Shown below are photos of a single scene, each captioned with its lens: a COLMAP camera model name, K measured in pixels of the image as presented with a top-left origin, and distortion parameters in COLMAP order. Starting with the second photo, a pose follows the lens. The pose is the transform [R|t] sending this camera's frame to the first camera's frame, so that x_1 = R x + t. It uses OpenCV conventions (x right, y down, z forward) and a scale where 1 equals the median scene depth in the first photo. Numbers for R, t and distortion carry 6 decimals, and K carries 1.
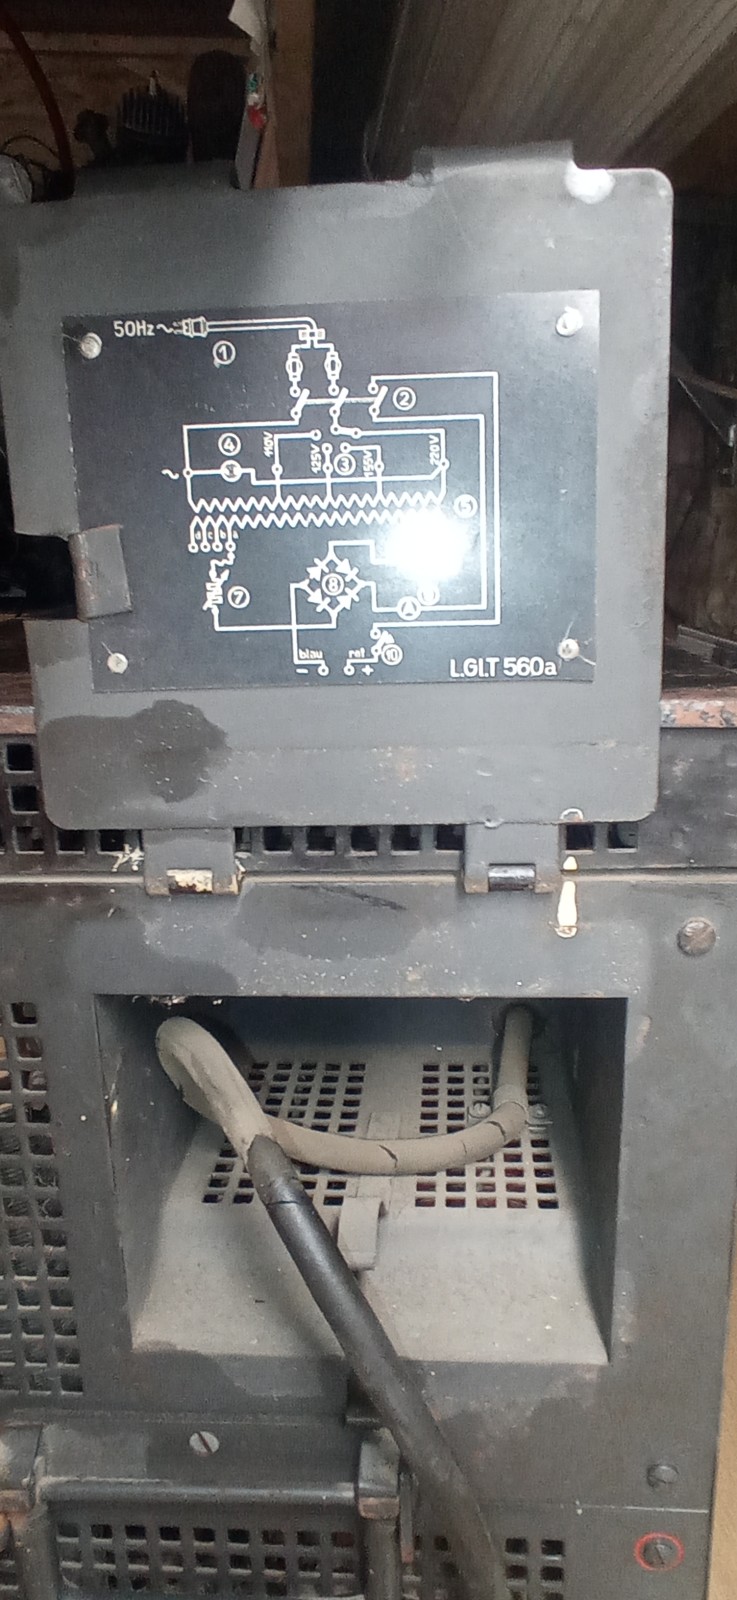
lens RADIAL K [[1112.1, 0, 379.0], [0, 1112.1, 818.3], [0, 0, 1]] dist [-0.087401, 0.090067]
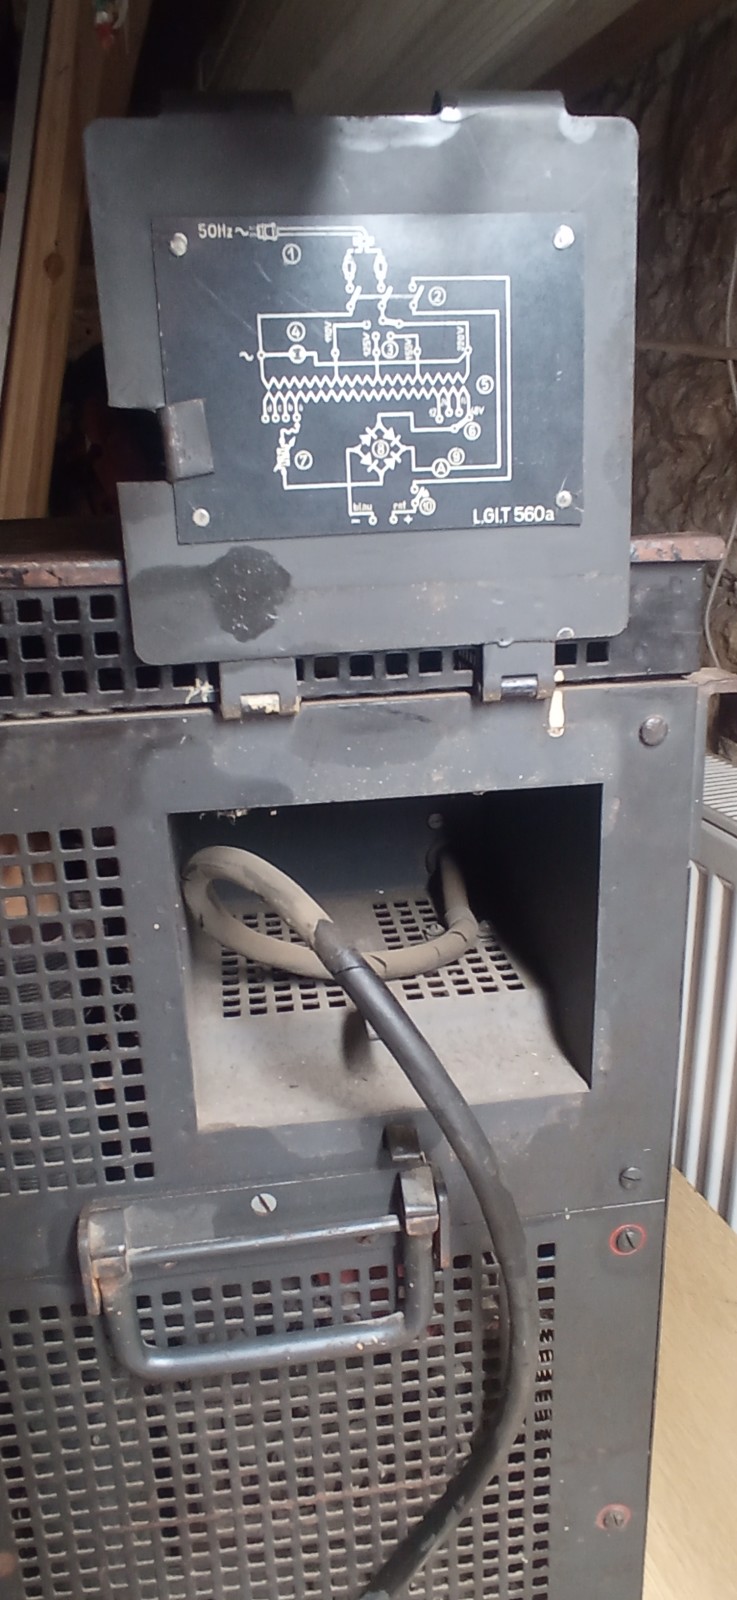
lens RADIAL K [[1112.1, 0, 379.0], [0, 1112.1, 818.3], [0, 0, 1]] dist [-0.087401, 0.090067]
pose [[0.977883, -0.070553, 0.196892, -0.305329], [0.061411, 0.996749, 0.052164, 0.131270], [-0.199932, -0.038919, 0.979036, -0.213156]]
